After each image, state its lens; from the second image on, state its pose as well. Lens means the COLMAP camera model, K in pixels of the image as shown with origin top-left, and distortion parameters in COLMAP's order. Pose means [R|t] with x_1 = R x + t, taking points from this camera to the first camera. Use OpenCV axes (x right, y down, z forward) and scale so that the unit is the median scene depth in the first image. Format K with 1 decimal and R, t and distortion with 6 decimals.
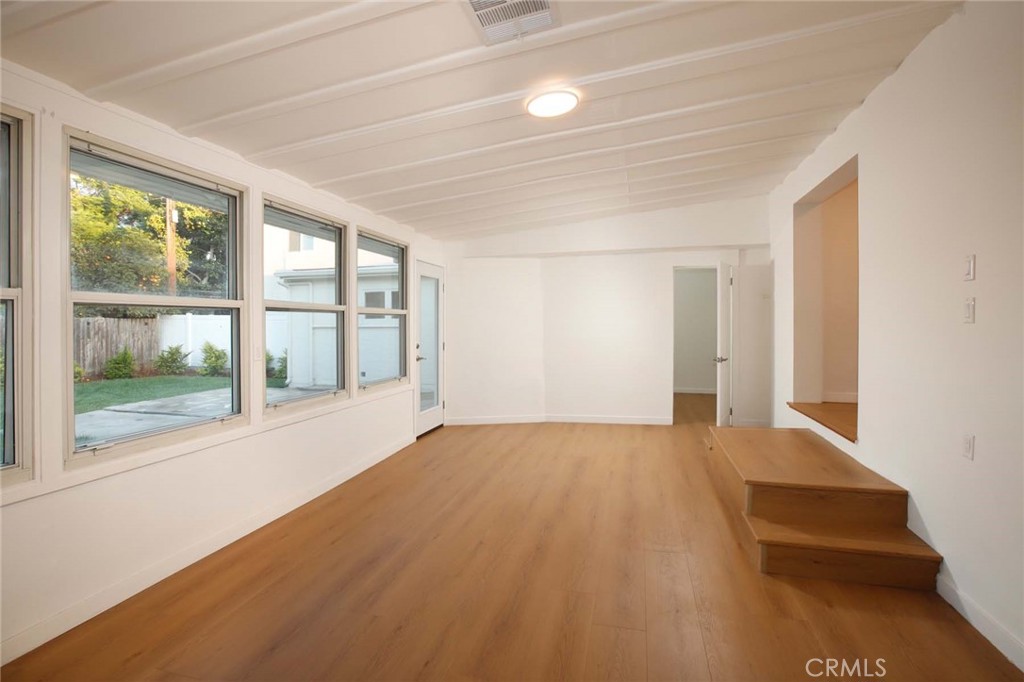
lens RADIAL K [[487.2, 0, 509.6], [0, 487.2, 325.9], [0, 0, 1]] dist [-0.002113, -0.000343]
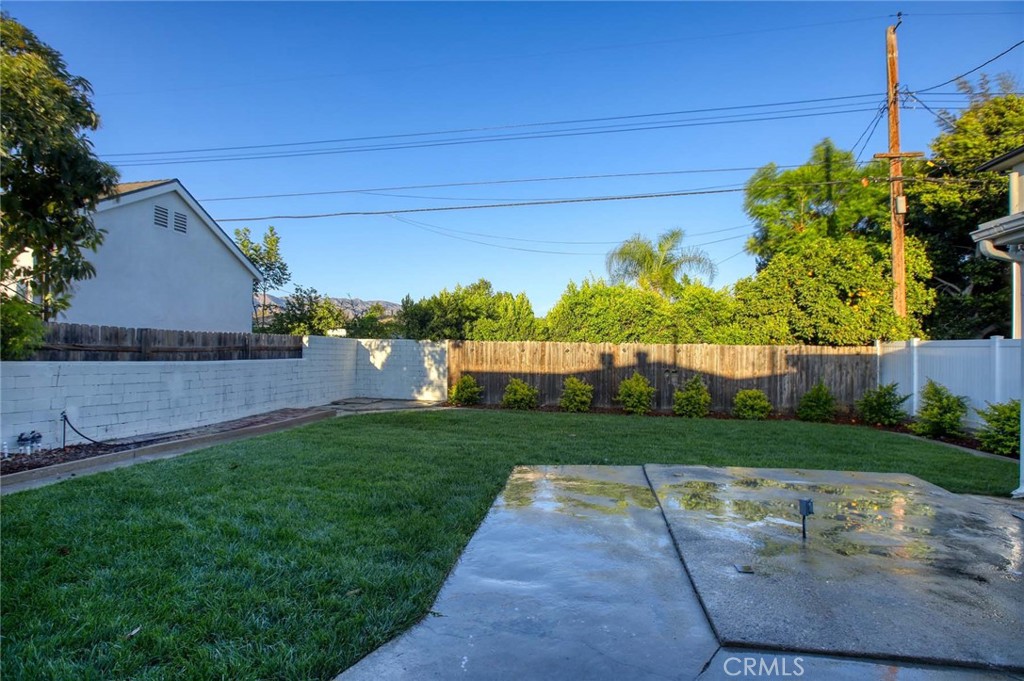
lens RADIAL K [[468.5, 0, 515.9], [0, 468.5, 343.8], [0, 0, 1]] dist [-0.054859, 0.020829]
pose [[0.109950, -0.012834, -0.993854, -0.092715], [-0.019161, 0.999703, -0.015029, 0.002126], [0.993752, 0.020696, 0.109672, 0.400331]]
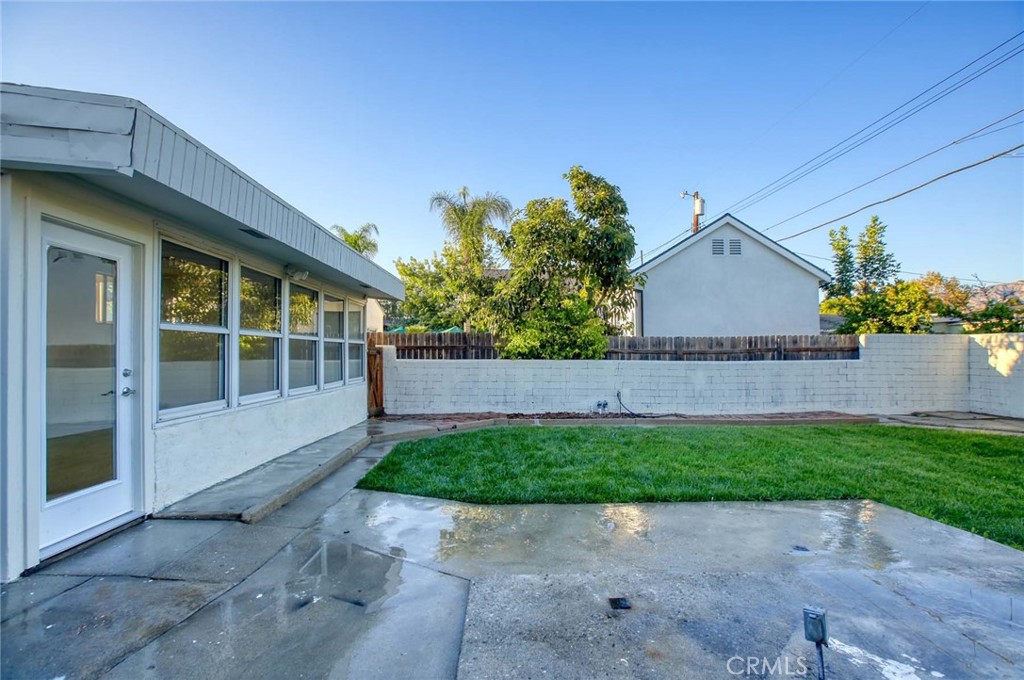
lens RADIAL K [[468.5, 0, 515.9], [0, 468.5, 343.3], [0, 0, 1]] dist [-0.054859, 0.020829]
pose [[-0.957335, 0.001290, -0.288978, -0.196186], [0.005349, 0.999898, -0.013254, 0.003251], [0.288932, -0.014235, -0.957244, 0.643703]]
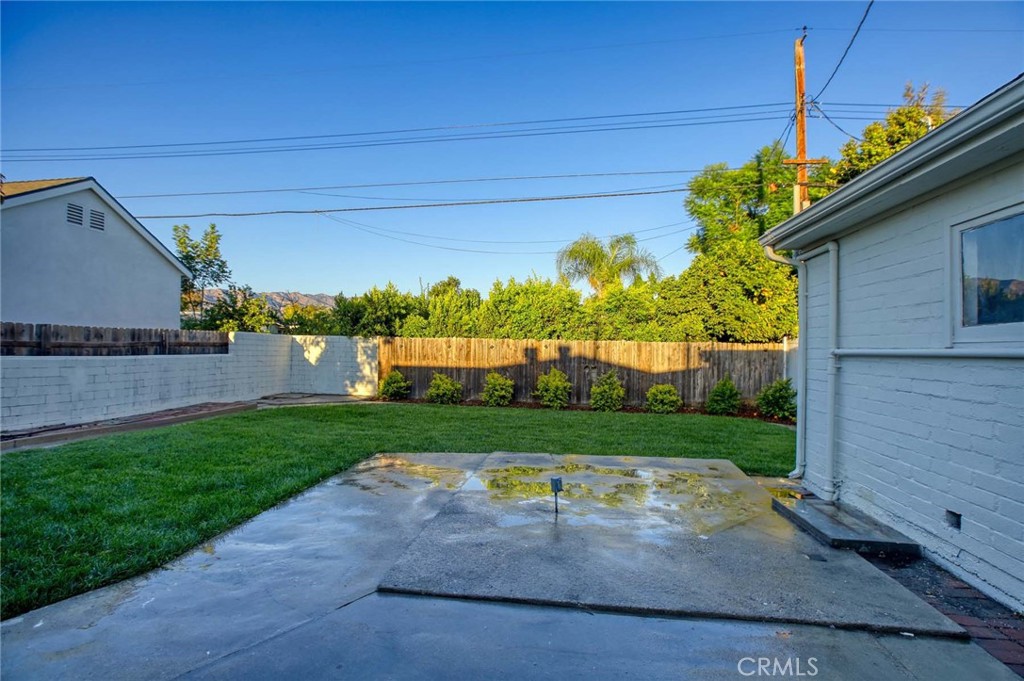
lens RADIAL K [[468.5, 0, 515.9], [0, 468.5, 343.8], [0, 0, 1]] dist [-0.054859, 0.020829]
pose [[0.143342, -0.006486, -0.989652, -0.053423], [-0.020513, 0.999744, -0.009523, 0.001657], [0.989461, 0.021666, 0.143172, 0.502884]]
